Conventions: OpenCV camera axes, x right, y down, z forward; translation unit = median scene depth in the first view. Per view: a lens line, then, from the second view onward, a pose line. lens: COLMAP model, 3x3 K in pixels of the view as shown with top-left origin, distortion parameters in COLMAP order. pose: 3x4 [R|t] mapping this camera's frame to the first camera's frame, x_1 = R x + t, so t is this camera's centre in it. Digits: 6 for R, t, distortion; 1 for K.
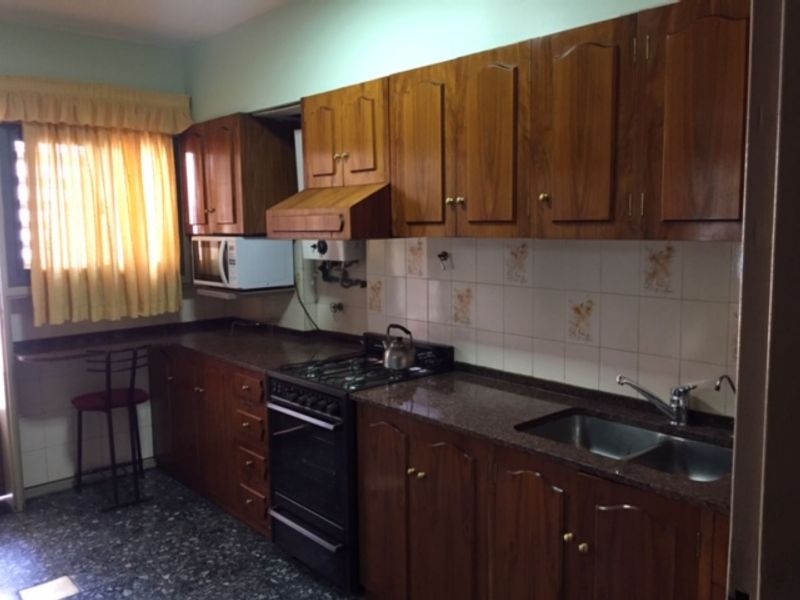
lens RADIAL K [[679.3, 0, 400.2], [0, 679.3, 300.5], [0, 0, 1]] dist [0.012892, -0.017129]
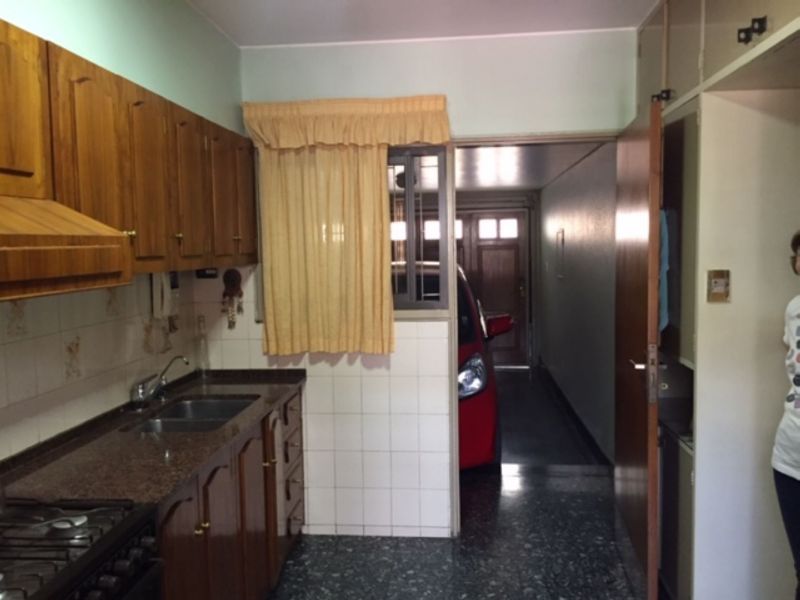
lens RADIAL K [[679.3, 0, 400.1], [0, 679.3, 298.7], [0, 0, 1]] dist [0.012892, -0.017129]
pose [[-0.685977, -0.028848, 0.727051, -0.775167], [0.113419, 0.982761, 0.146005, -0.146439], [-0.718729, 0.182617, -0.670880, 1.295900]]
